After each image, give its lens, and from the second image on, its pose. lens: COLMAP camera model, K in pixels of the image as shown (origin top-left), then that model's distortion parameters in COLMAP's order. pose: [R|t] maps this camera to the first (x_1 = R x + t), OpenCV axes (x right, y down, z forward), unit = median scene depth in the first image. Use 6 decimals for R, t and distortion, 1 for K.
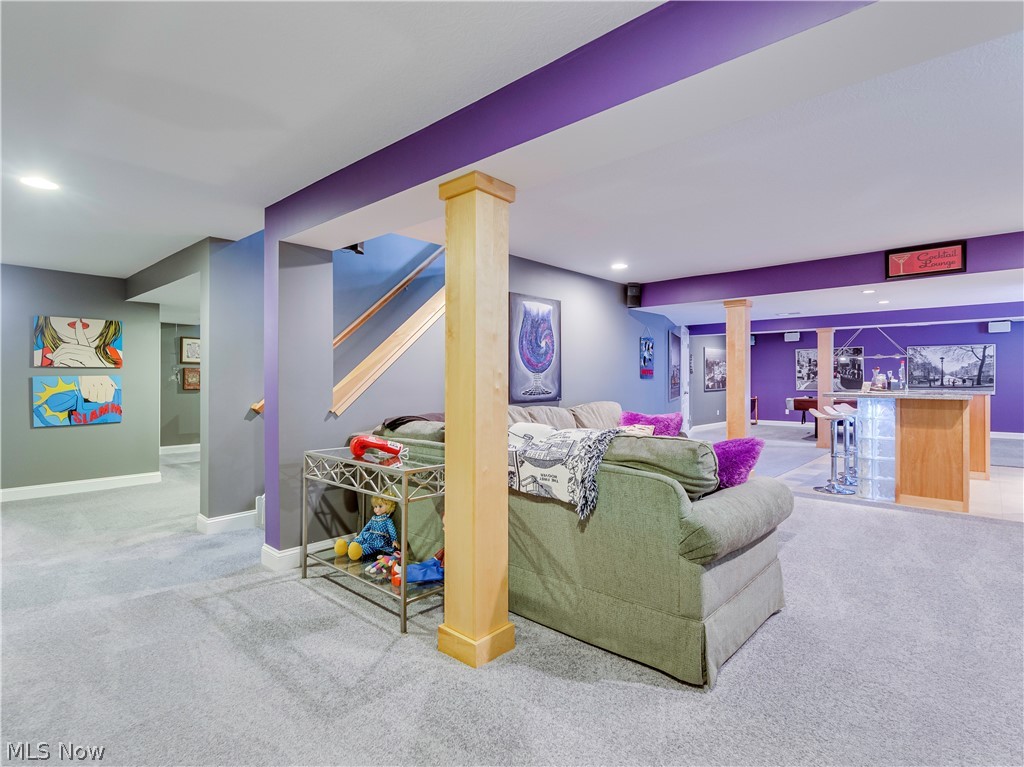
lens RADIAL K [[519.0, 0, 510.2], [0, 519.0, 381.3], [0, 0, 1]] dist [0.008856, -0.001511]
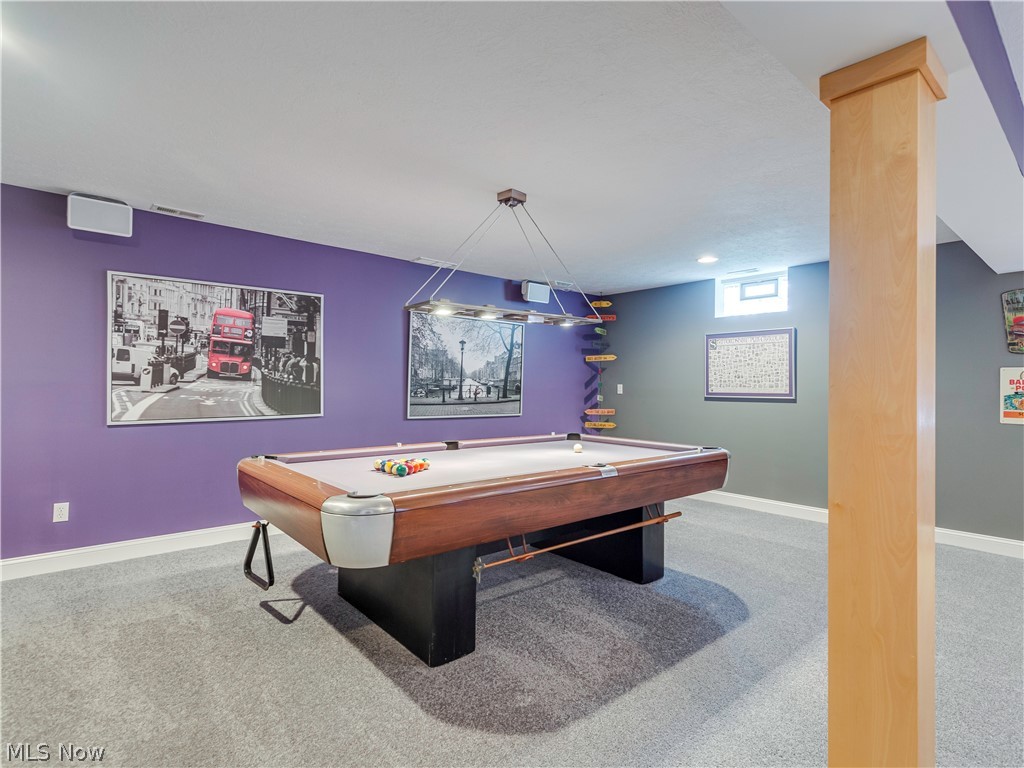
lens RADIAL K [[519.0, 0, 506.9], [0, 519.0, 383.5], [0, 0, 1]] dist [0.008856, -0.001511]
pose [[0.101907, 0.009329, 0.994750, 0.358584], [-0.005111, 0.999948, -0.008854, -0.002699], [-0.994781, -0.004182, 0.101949, 0.900477]]
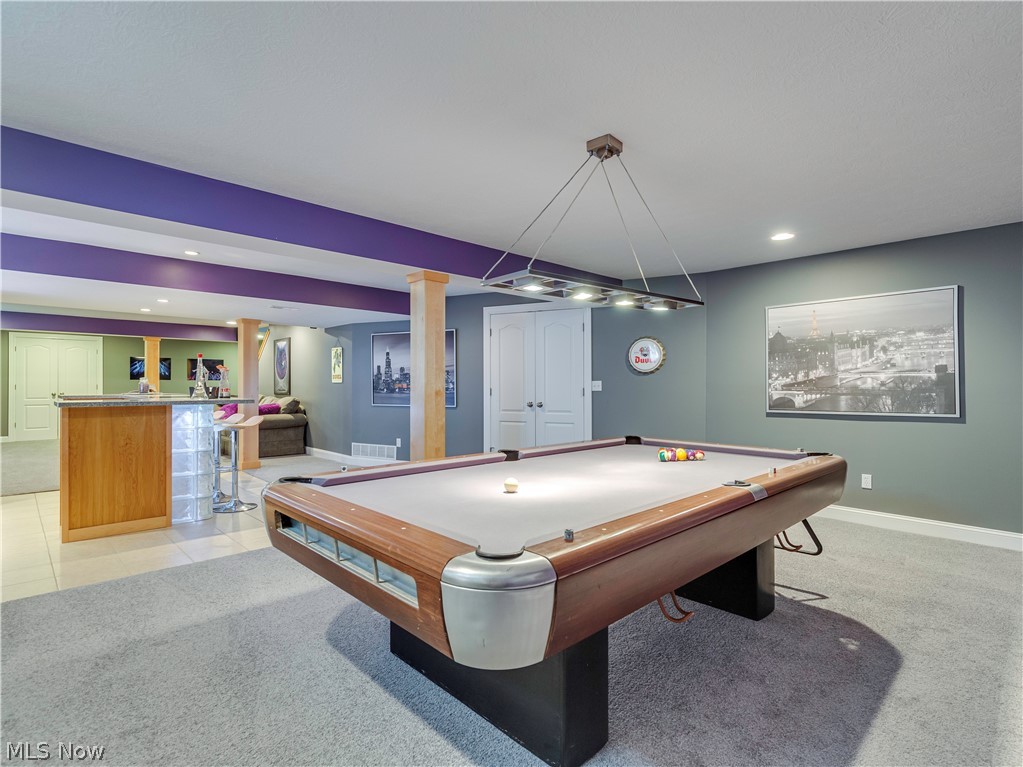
lens RADIAL K [[518.4, 0, 512.1], [0, 518.4, 382.5], [0, 0, 1]] dist [0.008856, -0.001511]
pose [[0.054260, 0.003372, 0.998521, 0.432919], [0.006789, 0.999970, -0.003746, -0.004136], [-0.998504, 0.006982, 0.054235, 0.976951]]
